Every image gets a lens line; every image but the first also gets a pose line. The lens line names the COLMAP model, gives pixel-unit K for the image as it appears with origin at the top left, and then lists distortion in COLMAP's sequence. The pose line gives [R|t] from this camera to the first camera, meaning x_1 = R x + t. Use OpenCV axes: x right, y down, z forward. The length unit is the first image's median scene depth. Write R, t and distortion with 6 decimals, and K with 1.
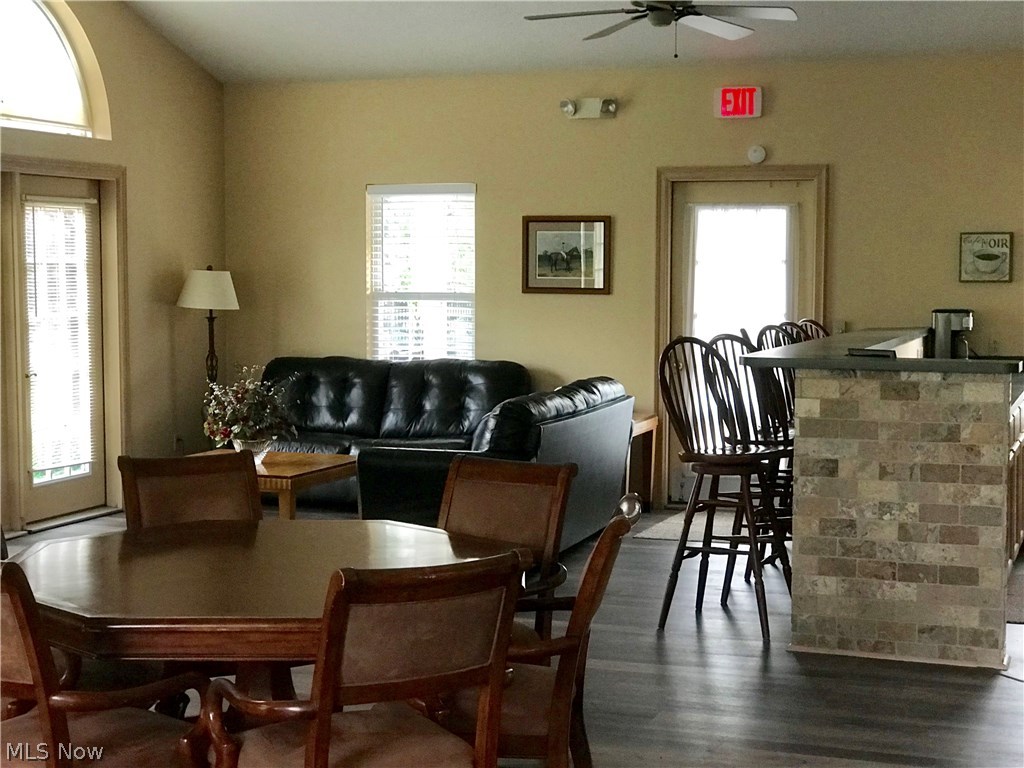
lens RADIAL K [[1665.1, 0, 512.0], [0, 1665.1, 384.0], [0, 0, 1]] dist [-0.231578, 2.527188]
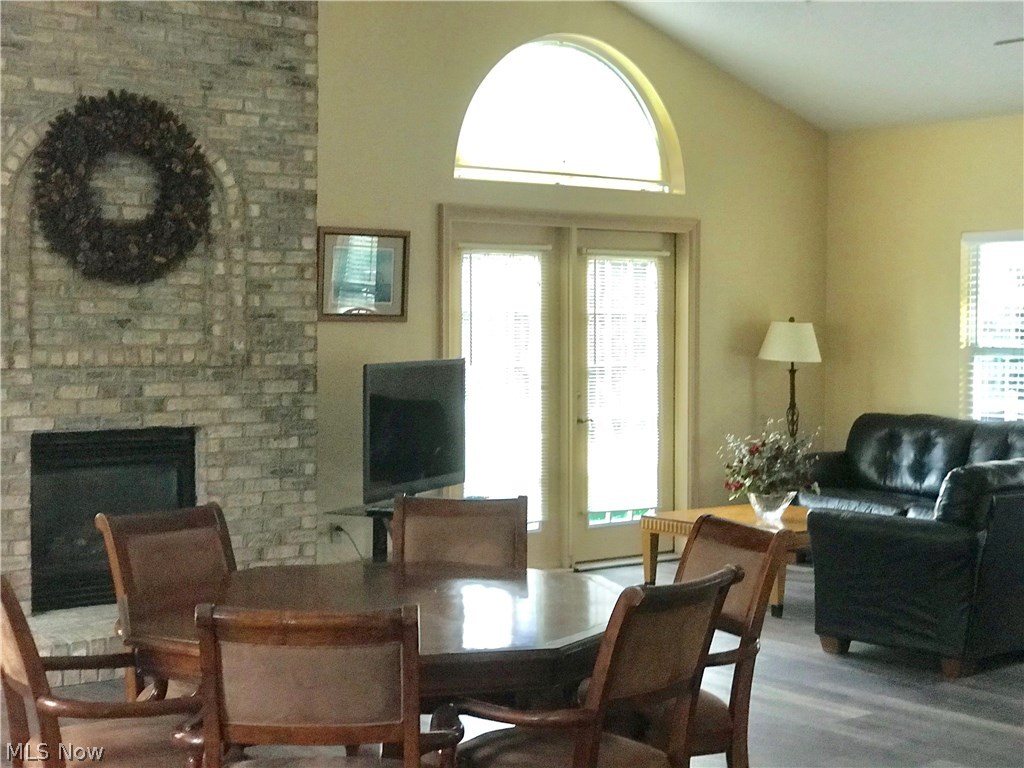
lens RADIAL K [[1665.1, 0, 512.0], [0, 1665.1, 384.0], [0, 0, 1]] dist [-0.231578, 2.527188]
pose [[0.864093, 0.024583, -0.502732, 0.179893], [-0.041808, 0.998860, -0.023017, -0.002179], [0.501593, 0.040908, 0.864136, 0.069265]]
